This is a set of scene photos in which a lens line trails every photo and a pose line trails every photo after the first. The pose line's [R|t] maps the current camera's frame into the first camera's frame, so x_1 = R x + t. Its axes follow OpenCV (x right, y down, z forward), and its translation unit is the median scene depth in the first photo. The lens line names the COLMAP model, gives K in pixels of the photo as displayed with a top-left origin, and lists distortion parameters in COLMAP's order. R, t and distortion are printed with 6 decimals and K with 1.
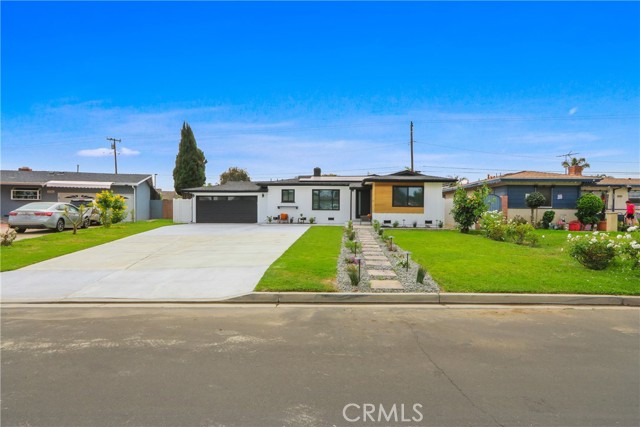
lens RADIAL K [[362.1, 0, 321.0], [0, 362.1, 216.1], [0, 0, 1]] dist [0.000656, -0.000353]
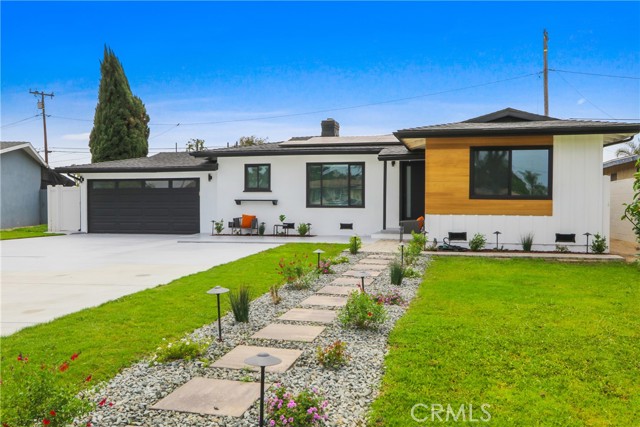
lens RADIAL K [[547.7, 0, 319.3], [0, 547.7, 214.9], [0, 0, 1]] dist [0.011745, 0.004002]
pose [[0.985140, -0.000629, -0.171752, 0.114120], [0.000845, 0.999999, 0.001181, -0.007611], [0.171751, -0.001309, 0.985139, 0.308369]]
